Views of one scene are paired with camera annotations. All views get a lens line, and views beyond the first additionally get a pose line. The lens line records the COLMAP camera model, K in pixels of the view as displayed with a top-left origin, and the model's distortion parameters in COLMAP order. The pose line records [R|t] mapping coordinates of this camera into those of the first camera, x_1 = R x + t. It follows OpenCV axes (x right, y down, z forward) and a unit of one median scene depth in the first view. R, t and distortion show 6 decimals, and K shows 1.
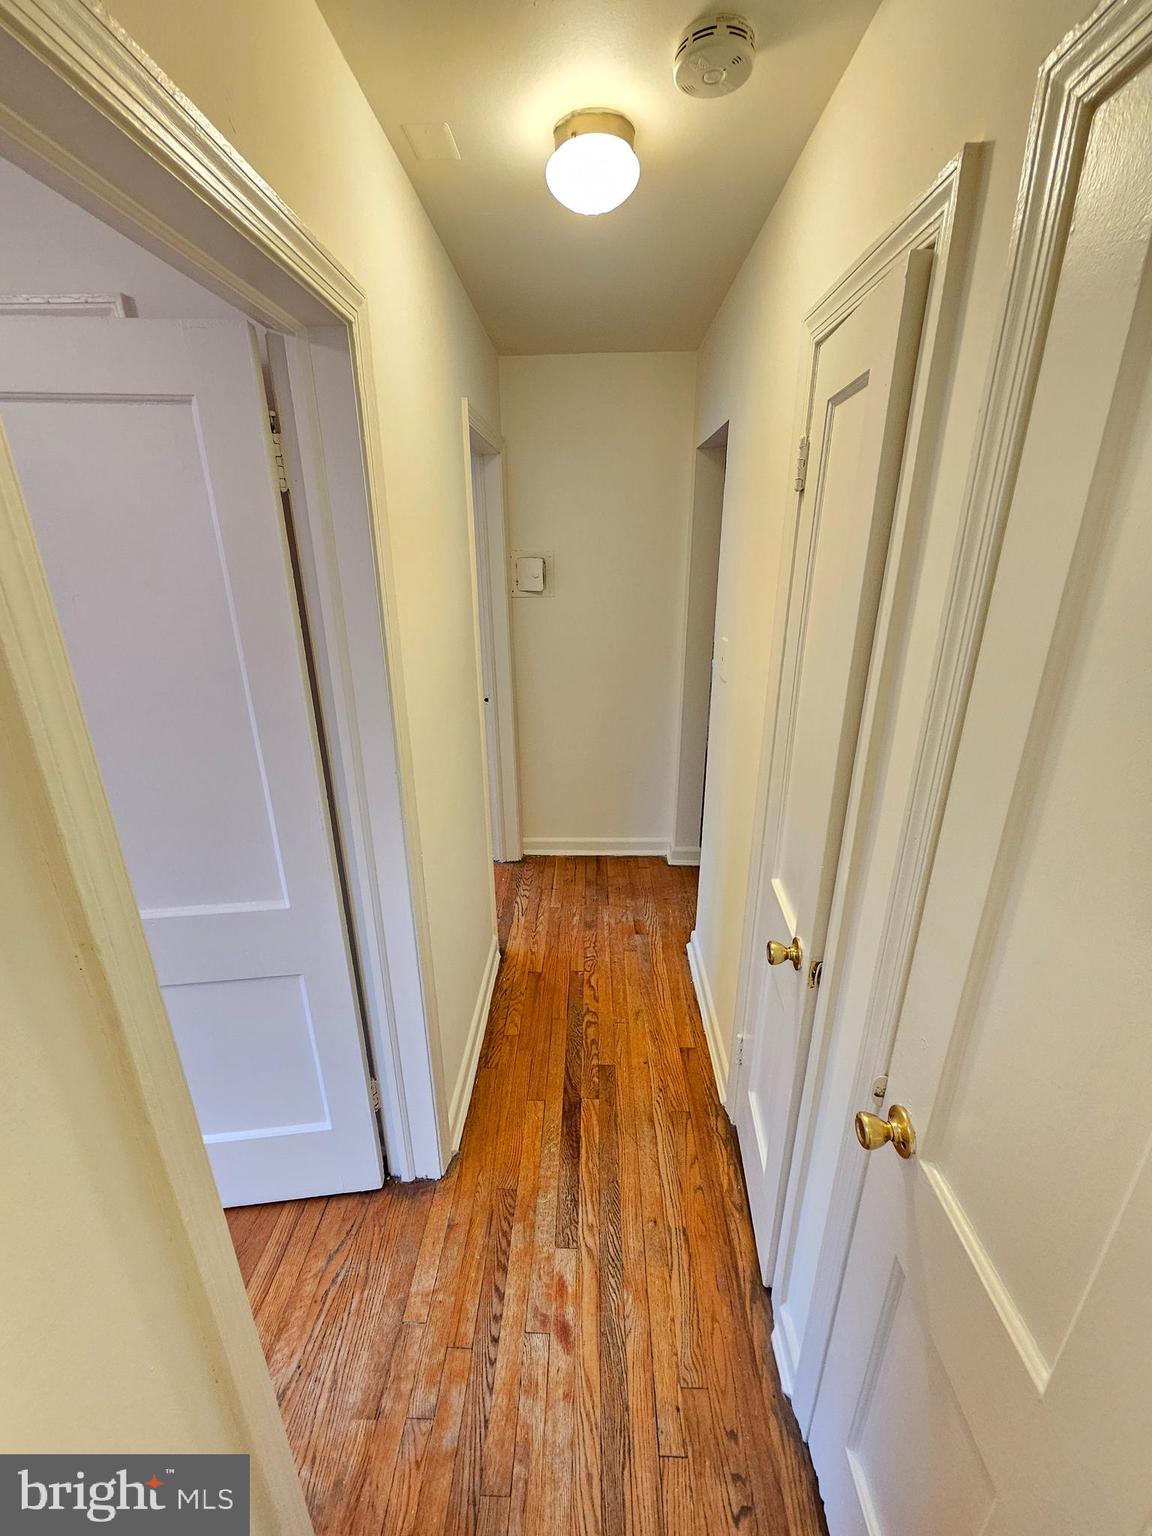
lens RADIAL K [[626.5, 0, 567.5], [0, 626.5, 763.6], [0, 0, 1]] dist [-0.001678, -0.000700]
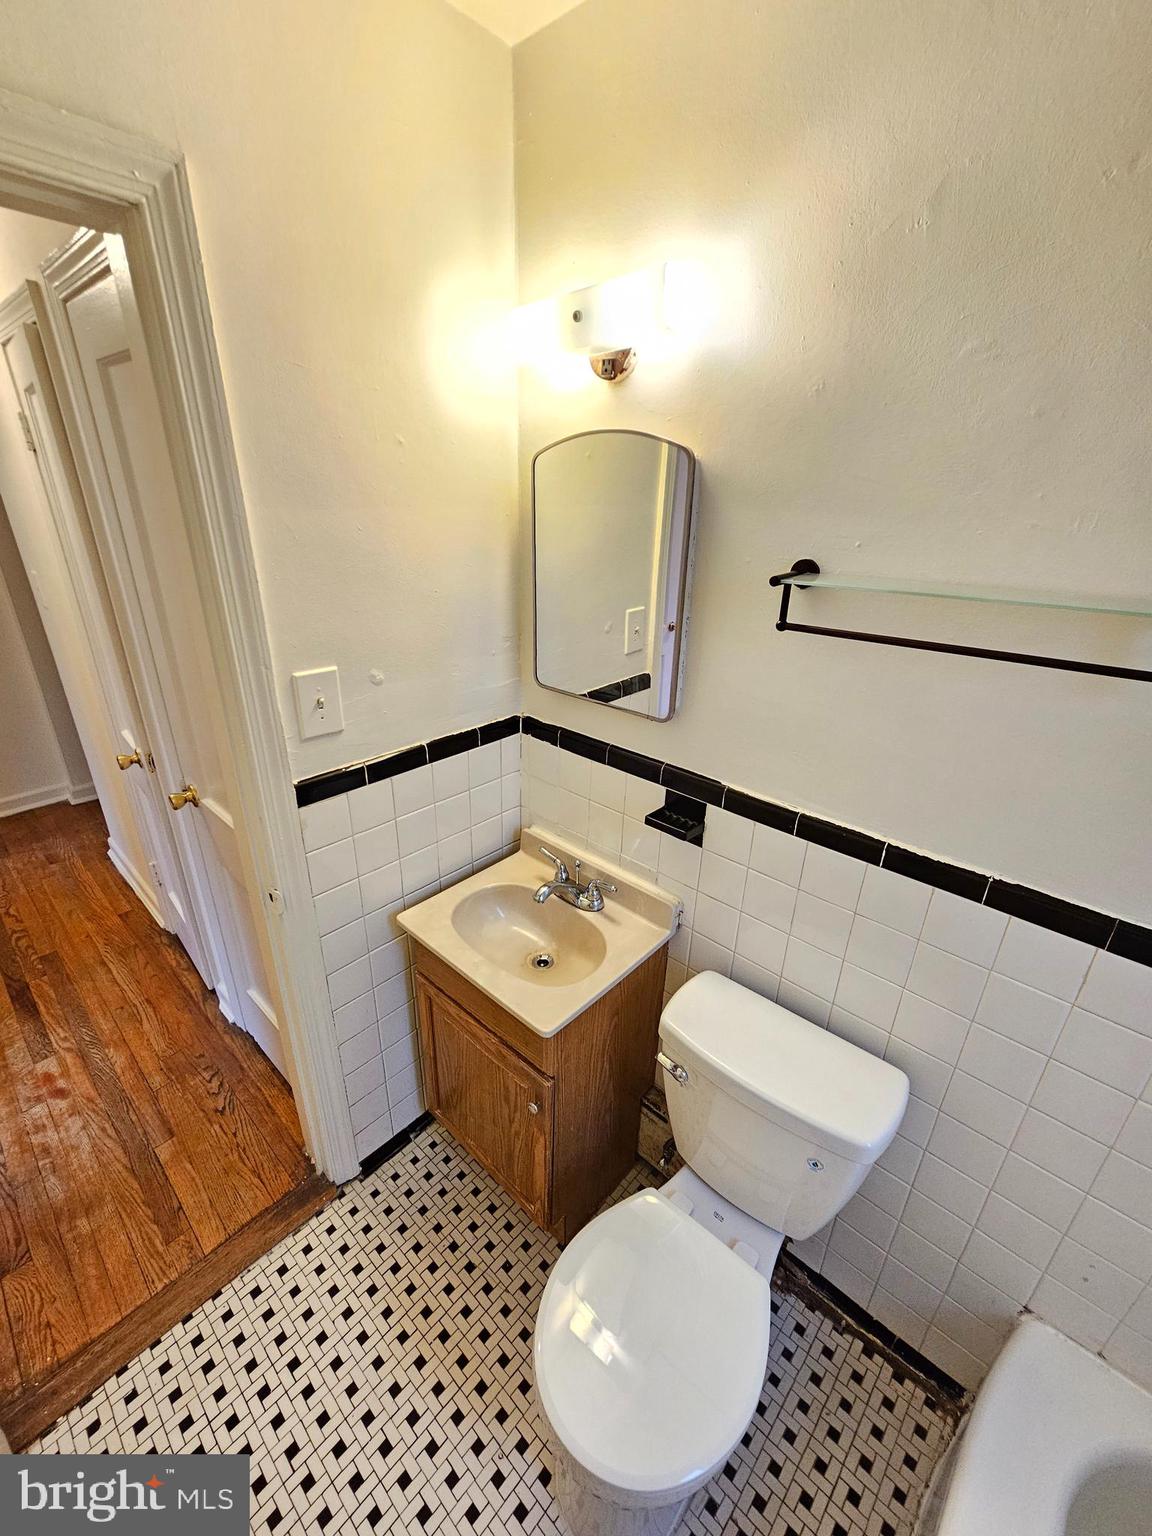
lens RADIAL K [[626.5, 0, 567.5], [0, 626.5, 763.6], [0, 0, 1]] dist [-0.001678, -0.000700]
pose [[0.649975, -0.286042, 0.704068, -0.030760], [0.234565, 0.956736, 0.172149, 0.206521], [-0.722849, 0.053257, 0.688950, -0.597625]]
